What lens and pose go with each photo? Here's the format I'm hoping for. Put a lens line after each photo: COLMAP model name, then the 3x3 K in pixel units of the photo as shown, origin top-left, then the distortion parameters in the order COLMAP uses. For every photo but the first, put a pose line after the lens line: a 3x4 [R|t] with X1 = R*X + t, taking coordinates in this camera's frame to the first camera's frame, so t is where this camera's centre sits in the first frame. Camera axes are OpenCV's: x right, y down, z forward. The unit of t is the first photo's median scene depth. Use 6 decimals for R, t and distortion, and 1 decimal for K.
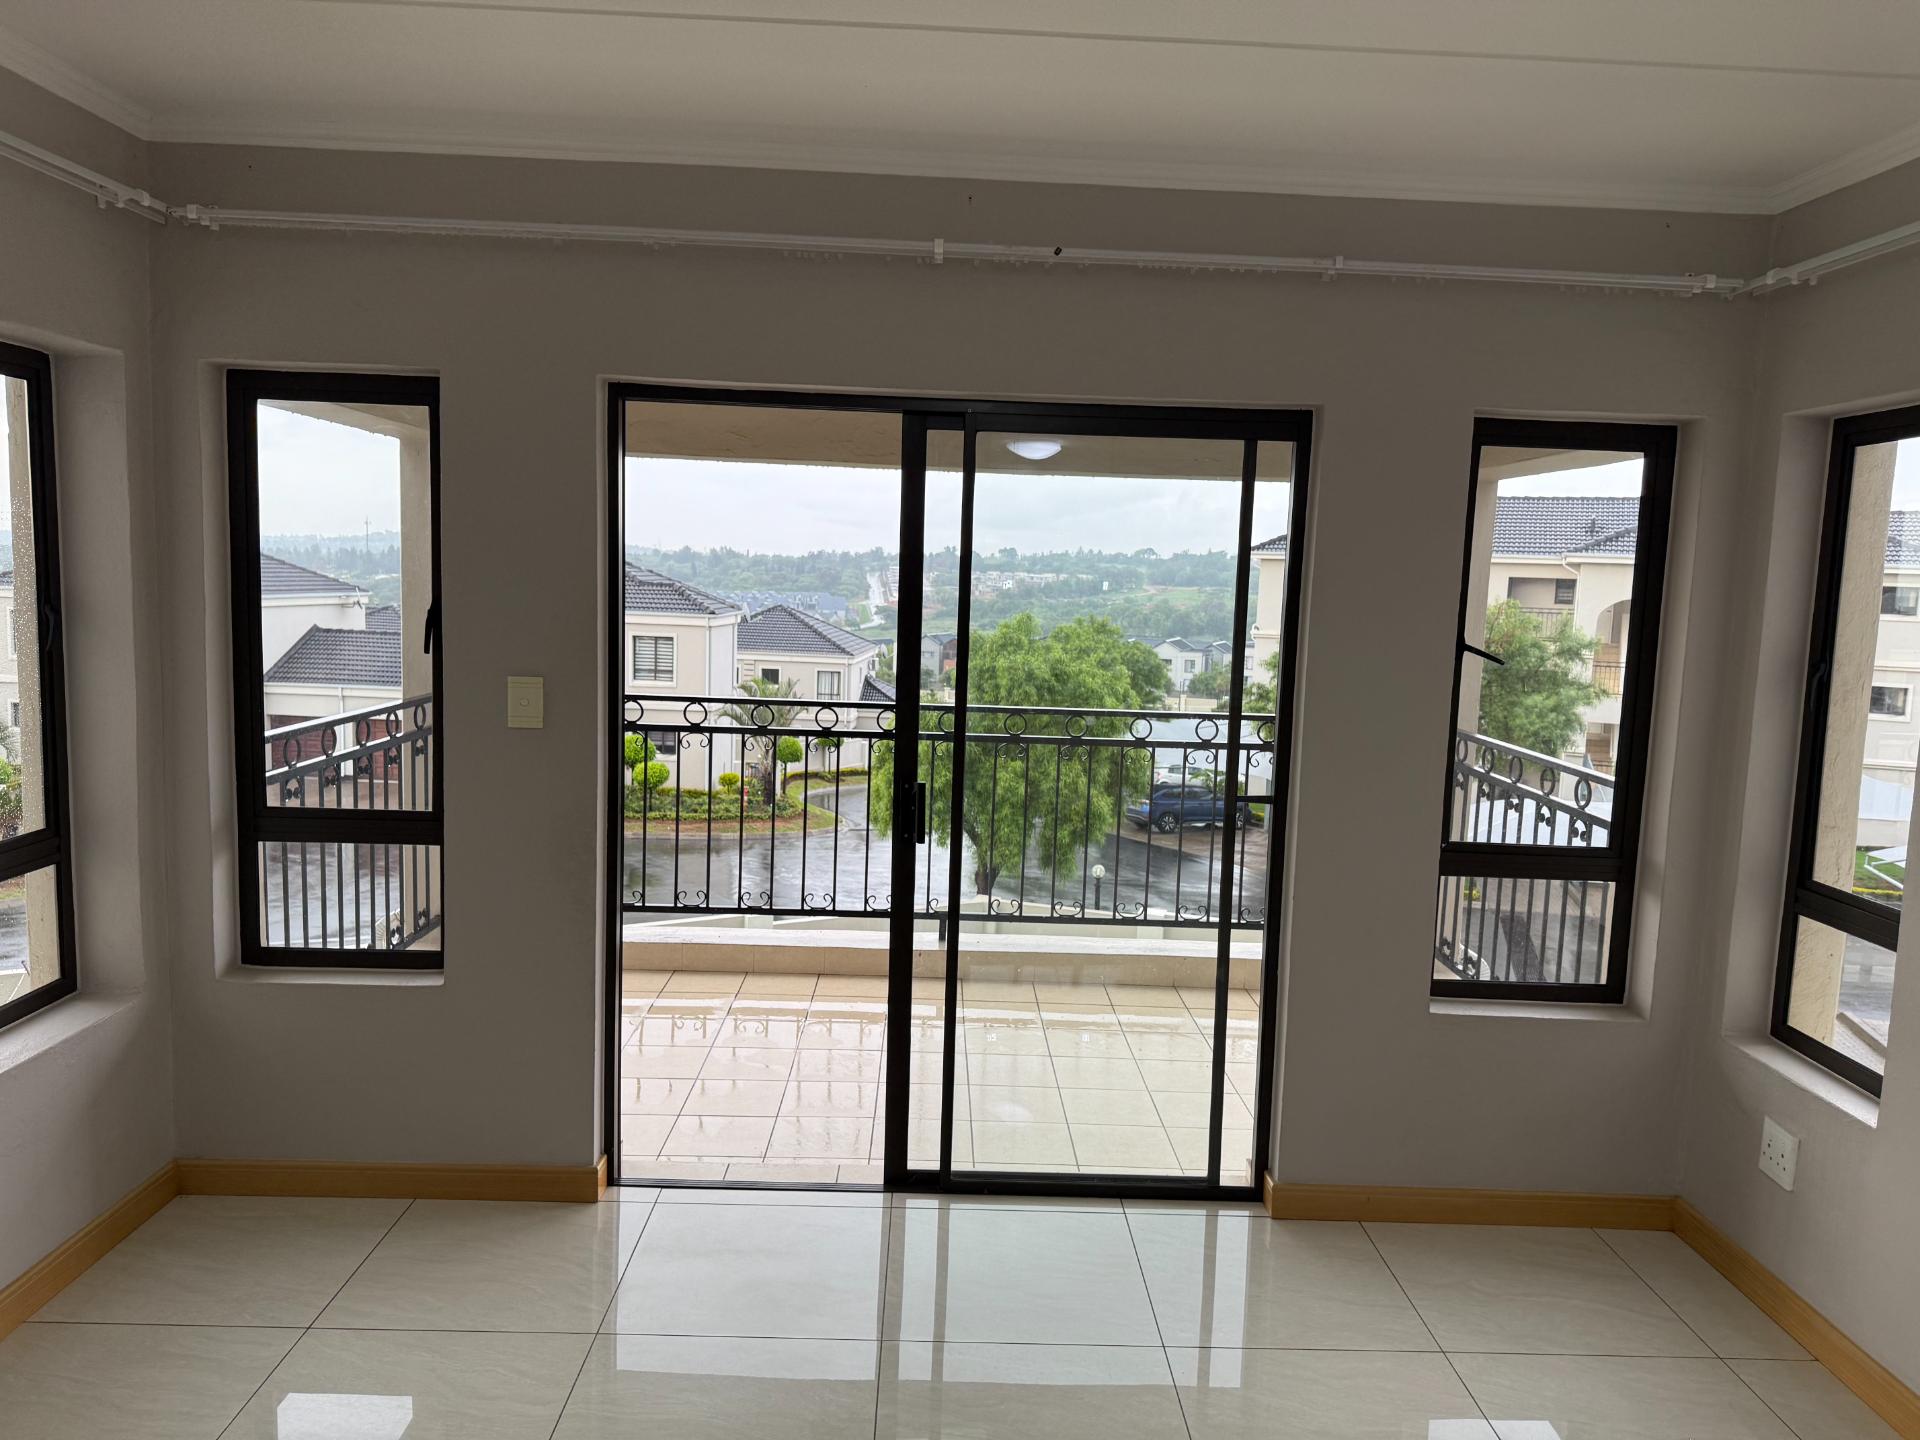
lens RADIAL K [[1353.7, 0, 978.4], [0, 1353.7, 732.9], [0, 0, 1]] dist [0.049727, -0.056479]
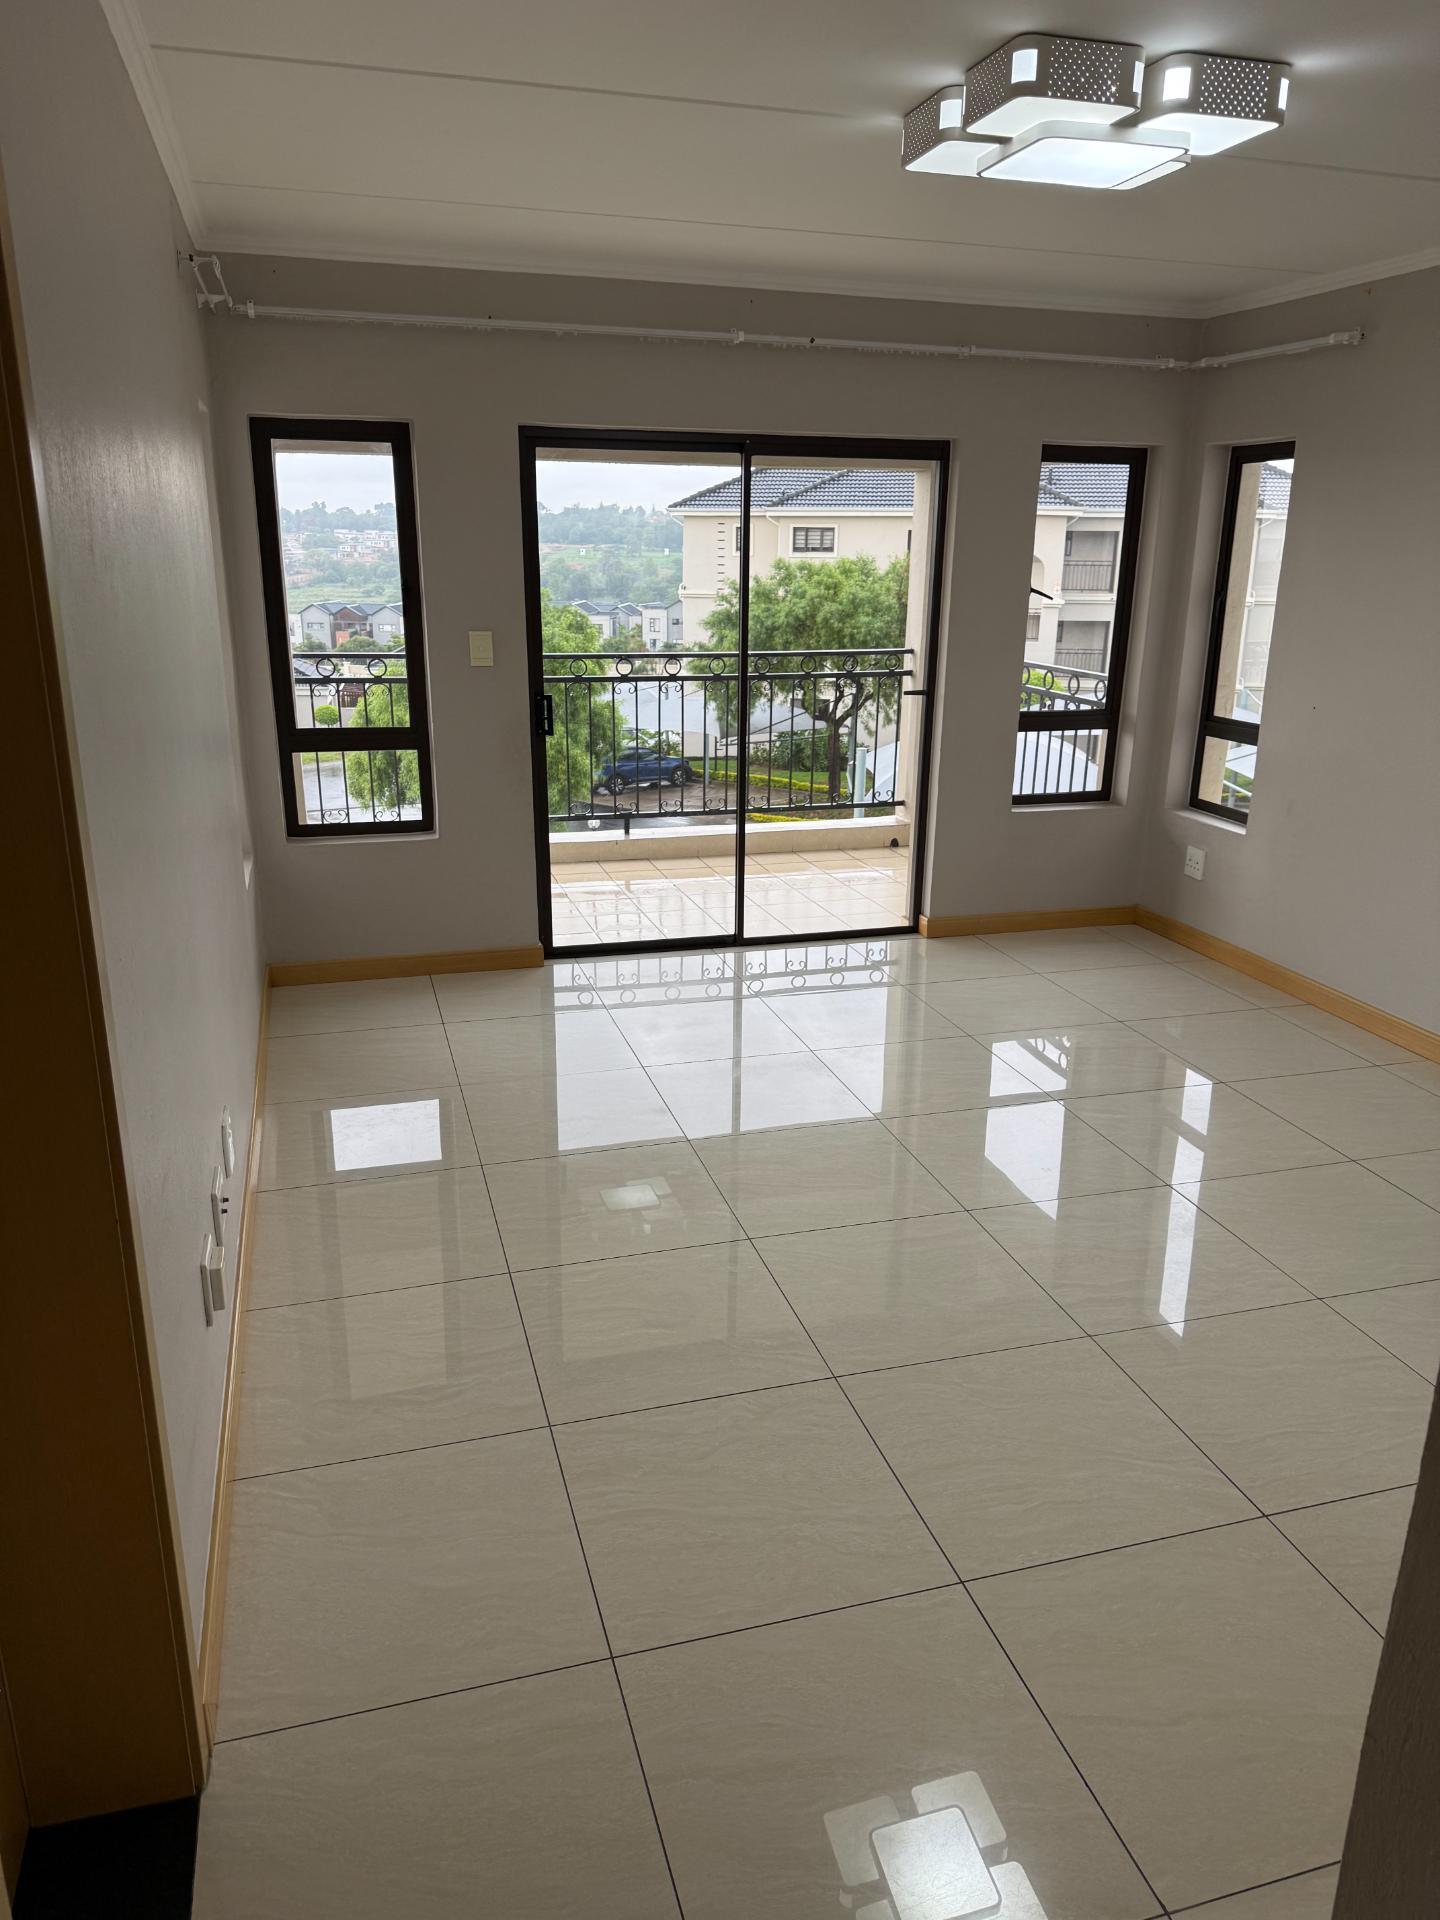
lens RADIAL K [[1353.7, 0, 728.8], [0, 1353.7, 989.4], [0, 0, 1]] dist [0.049727, -0.056479]
pose [[0.965998, -0.103288, 0.237024, -0.449566], [0.052160, 0.975742, 0.212621, 0.040990], [-0.253235, -0.193028, 0.947952, -0.586423]]
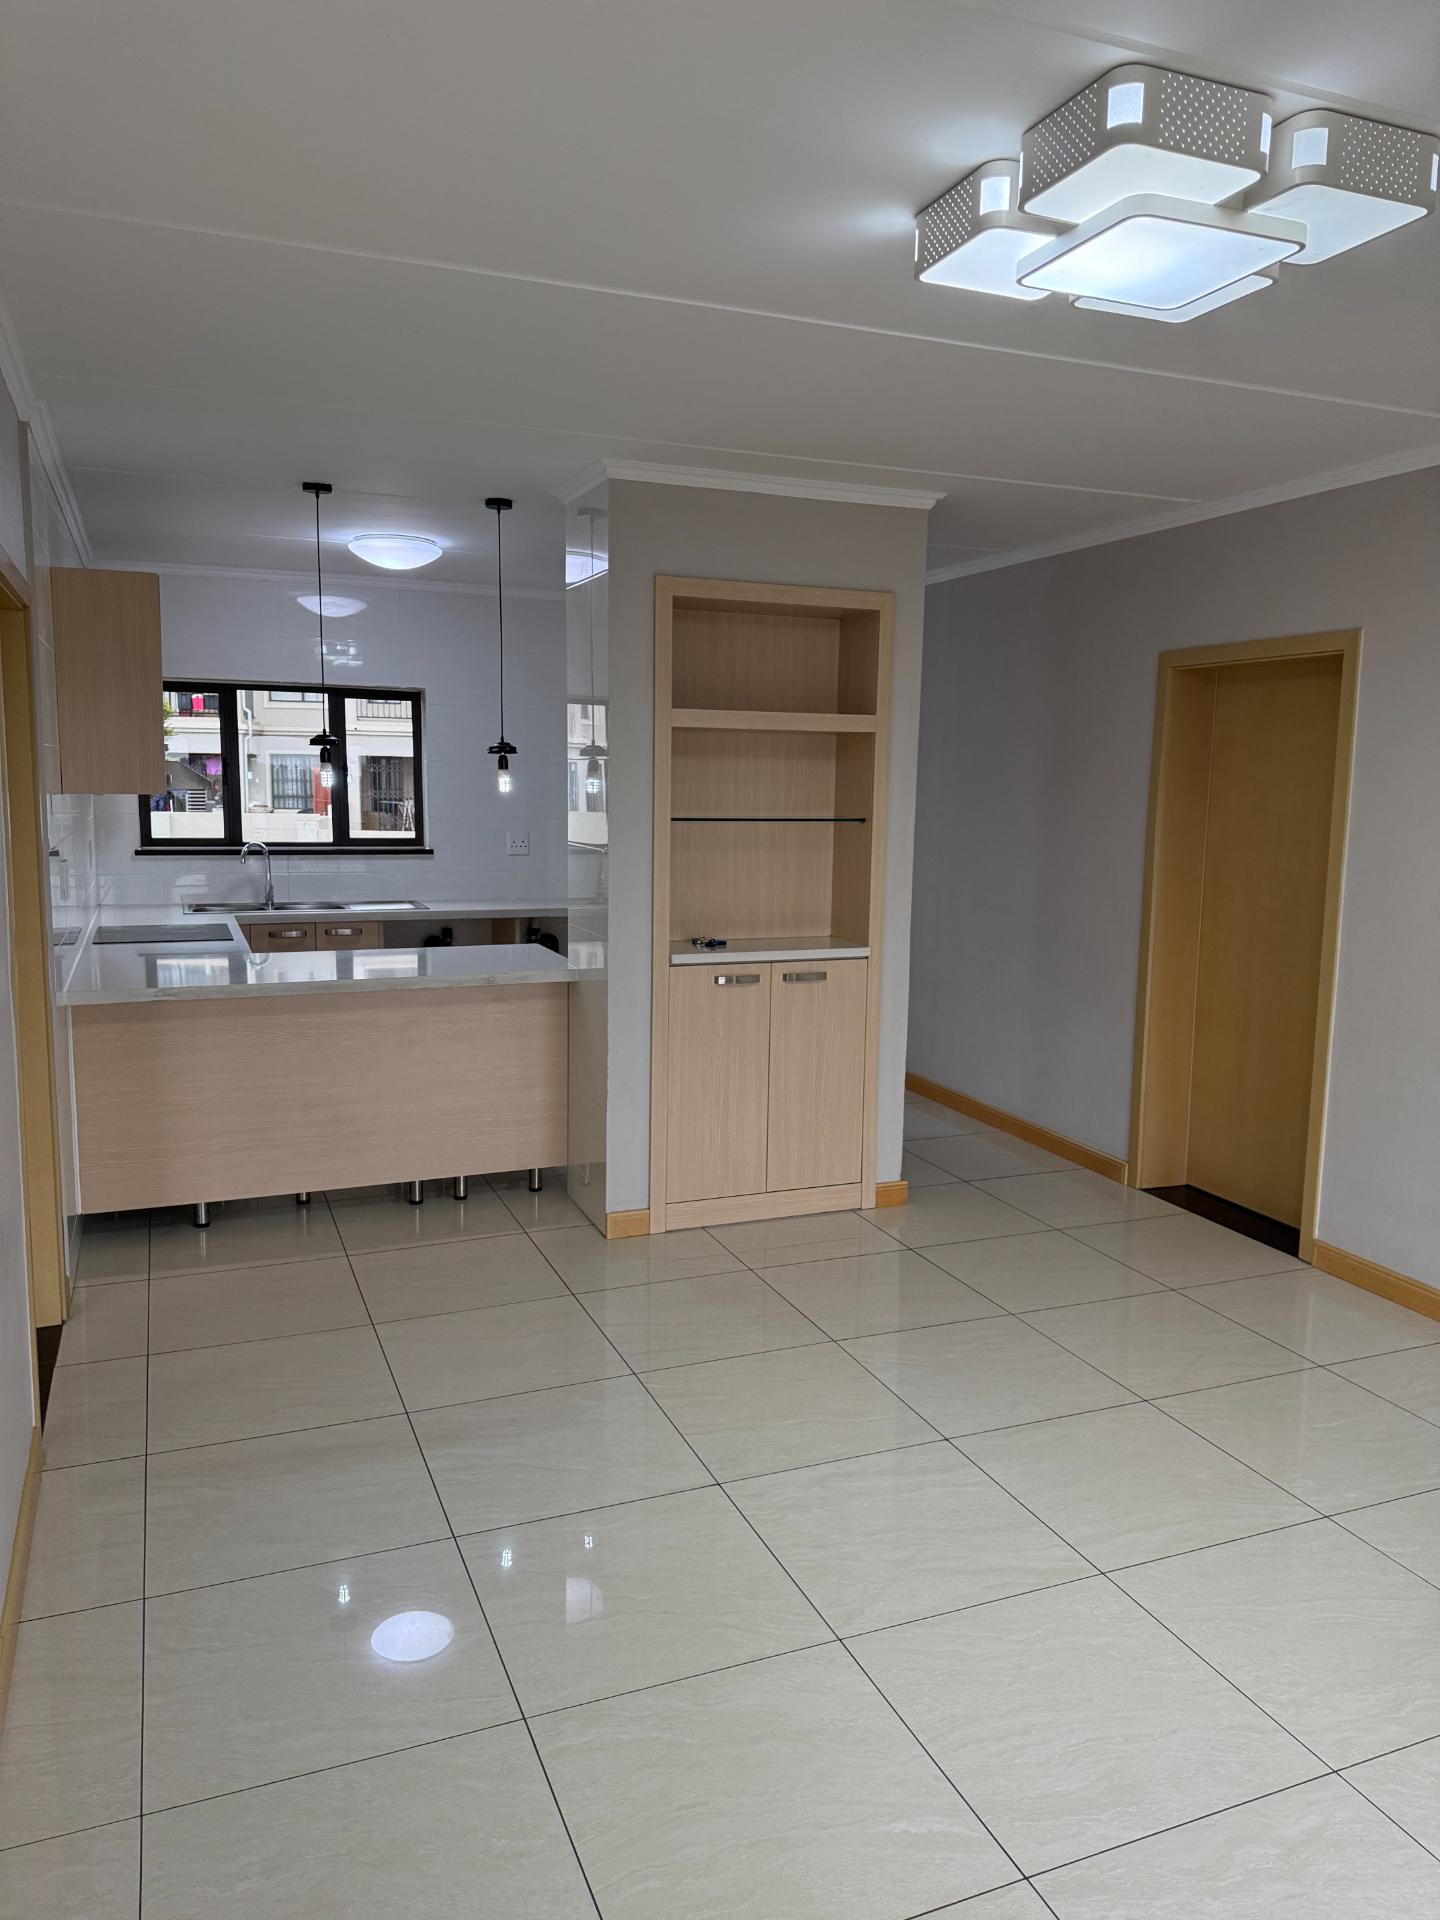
lens RADIAL K [[1353.7, 0, 724.6], [0, 1353.7, 961.1], [0, 0, 1]] dist [0.049727, -0.056479]
pose [[0.932080, -0.068639, 0.355690, -0.433684], [0.059910, 0.997572, 0.035512, 0.029802], [-0.357264, -0.011791, 0.933929, -0.269232]]
